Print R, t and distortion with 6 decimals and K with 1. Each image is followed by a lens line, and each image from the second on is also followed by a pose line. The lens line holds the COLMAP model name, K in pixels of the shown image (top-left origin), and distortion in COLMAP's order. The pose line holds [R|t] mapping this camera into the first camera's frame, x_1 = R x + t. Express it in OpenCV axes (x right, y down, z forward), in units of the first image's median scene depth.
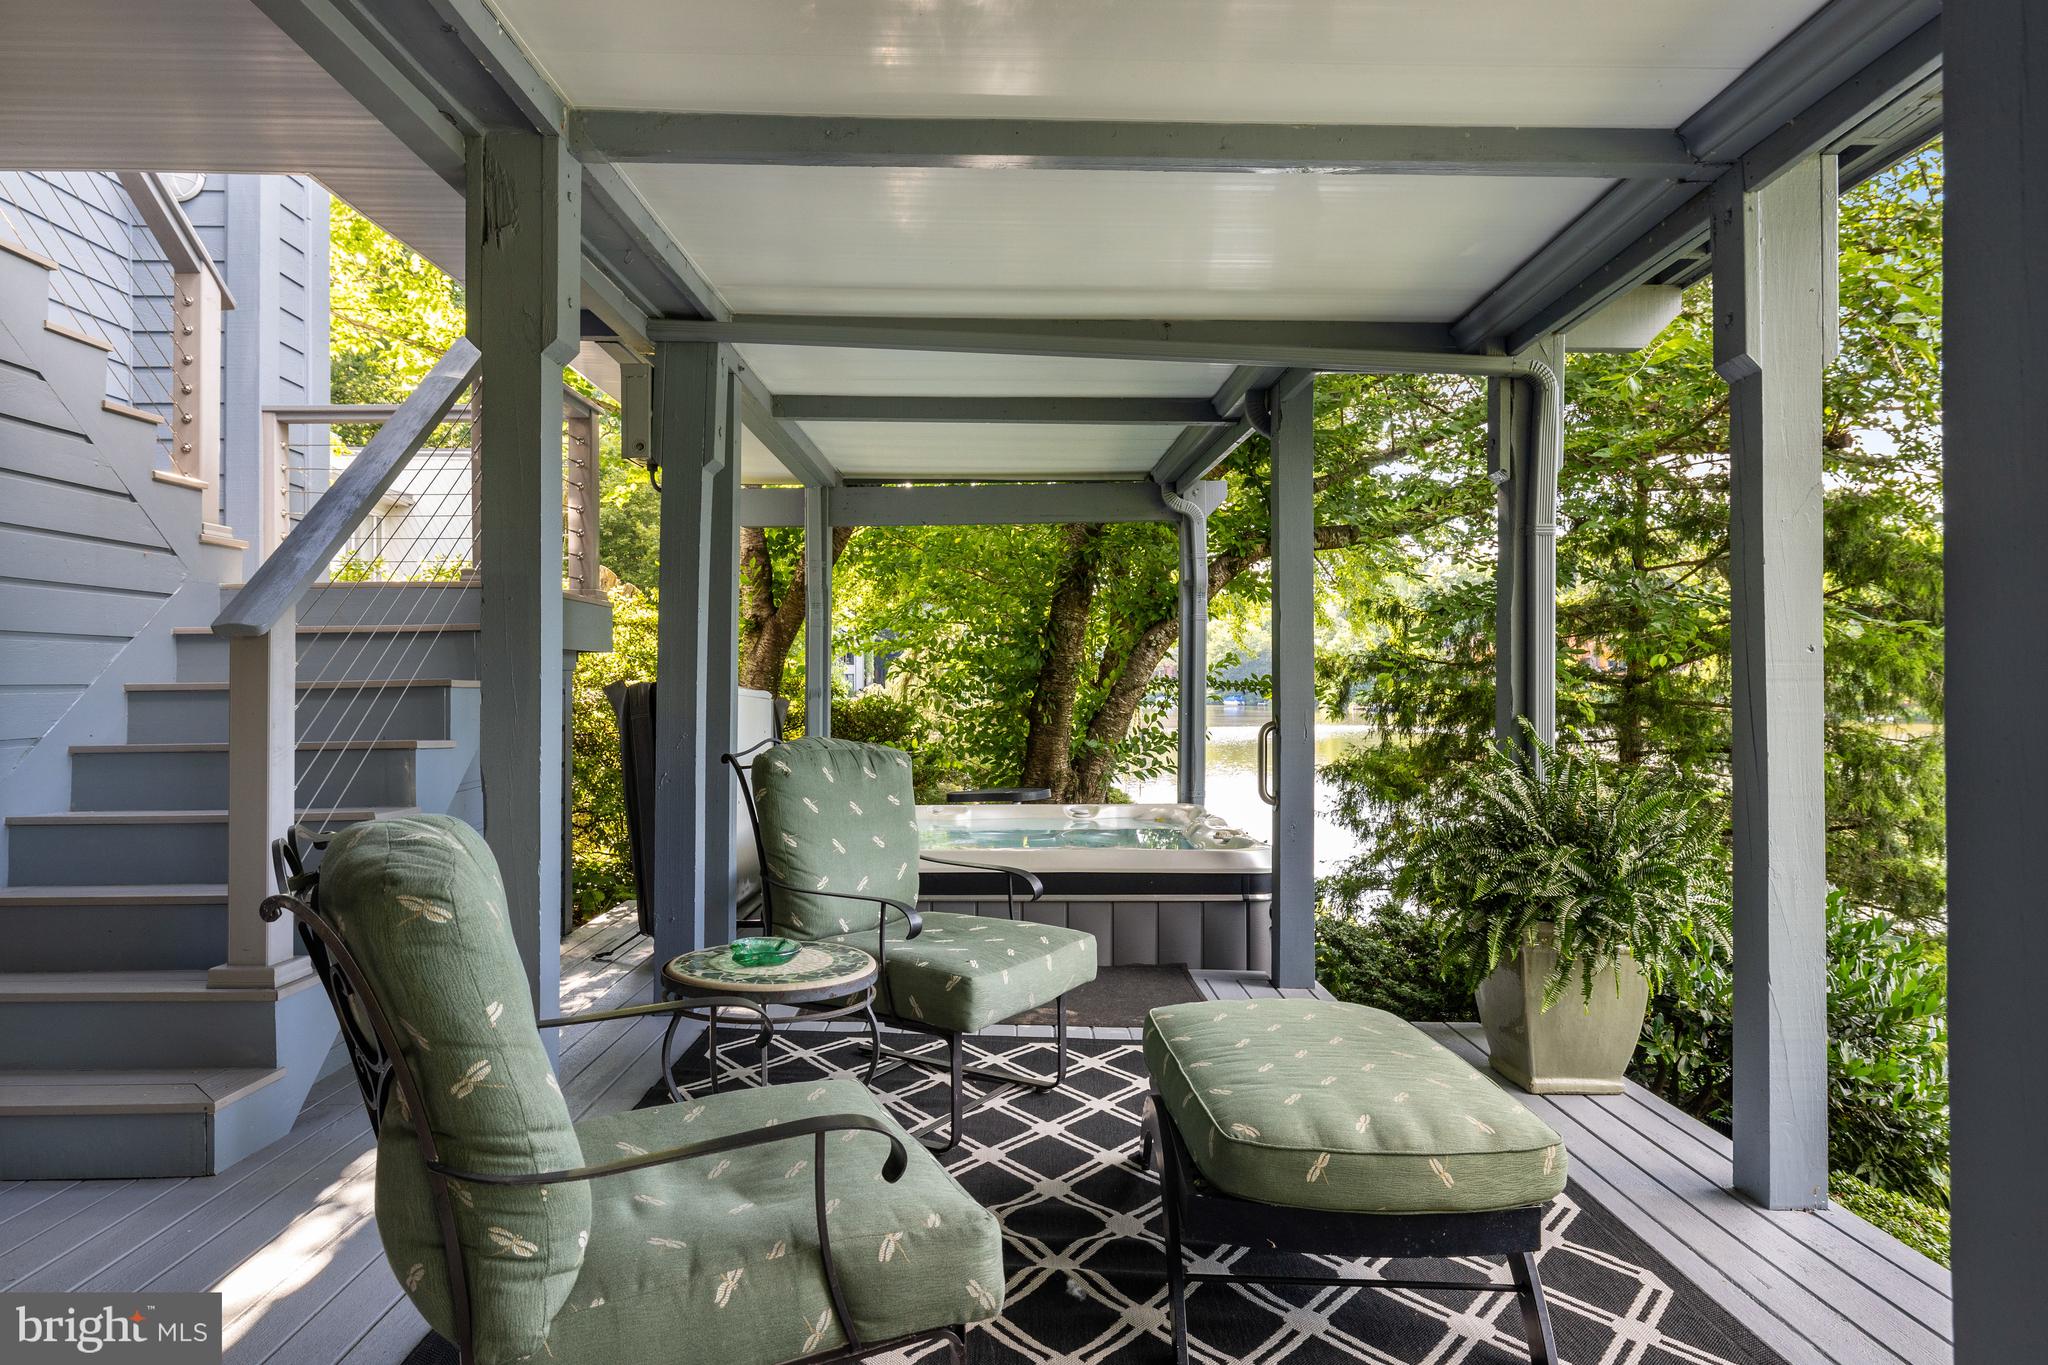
lens RADIAL K [[1209.5, 0, 1021.3], [0, 1209.5, 657.8], [0, 0, 1]] dist [0.005697, 0.001740]
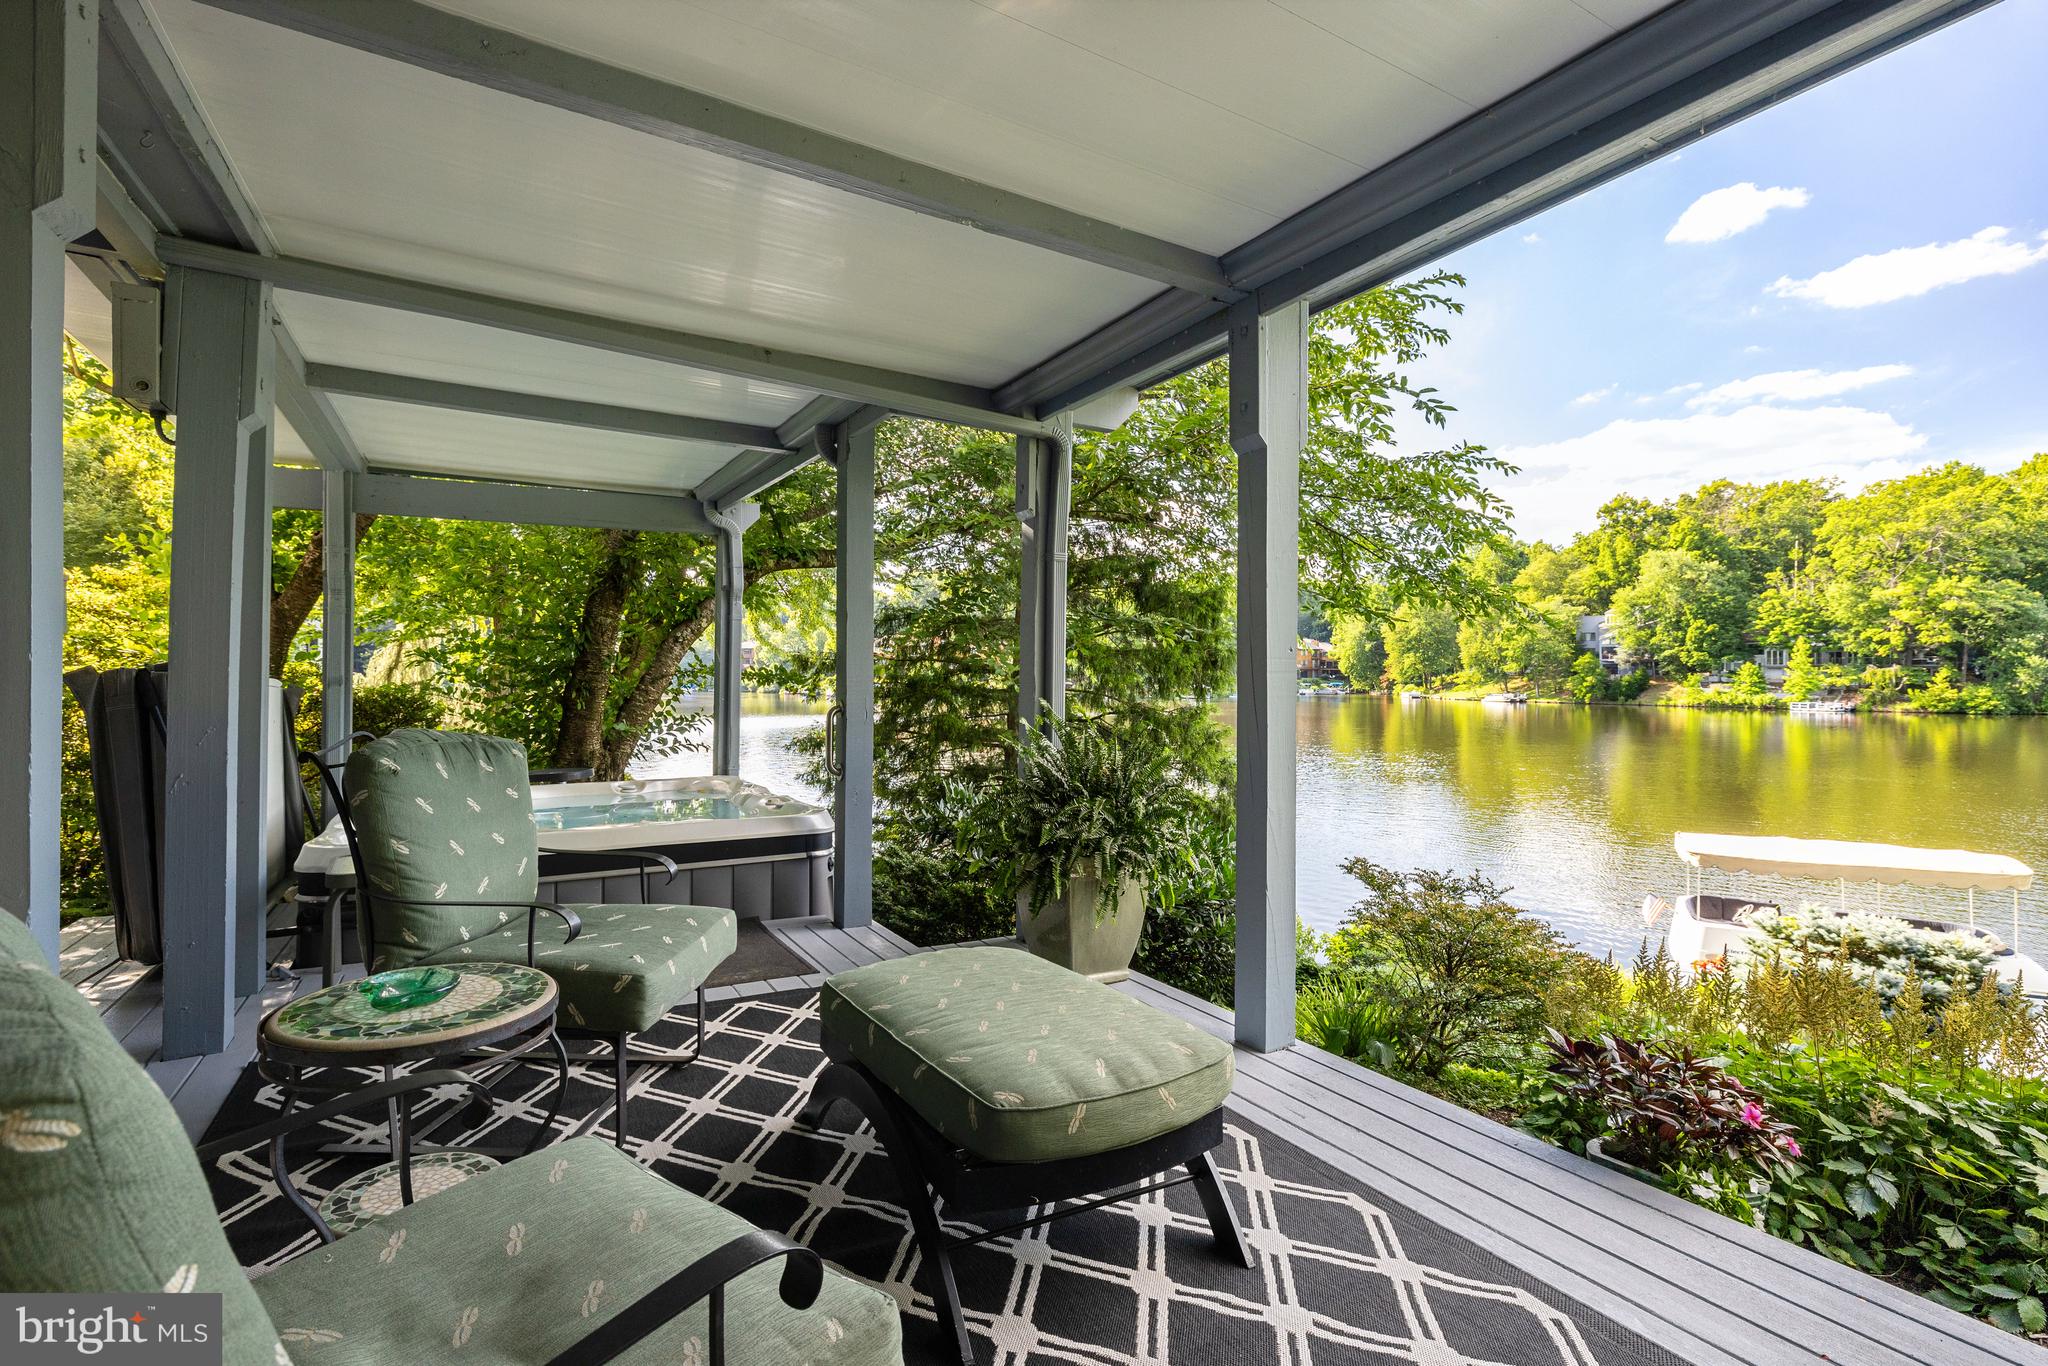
lens RADIAL K [[925.8, 0, 1023.3], [0, 925.8, 669.7], [0, 0, 1]] dist [-0.002354, 0.000077]
pose [[0.872543, 0.007022, 0.488488, -0.113687], [-0.014803, 0.999818, 0.012068, 0.005799], [-0.488314, -0.017761, 0.872487, 0.172765]]
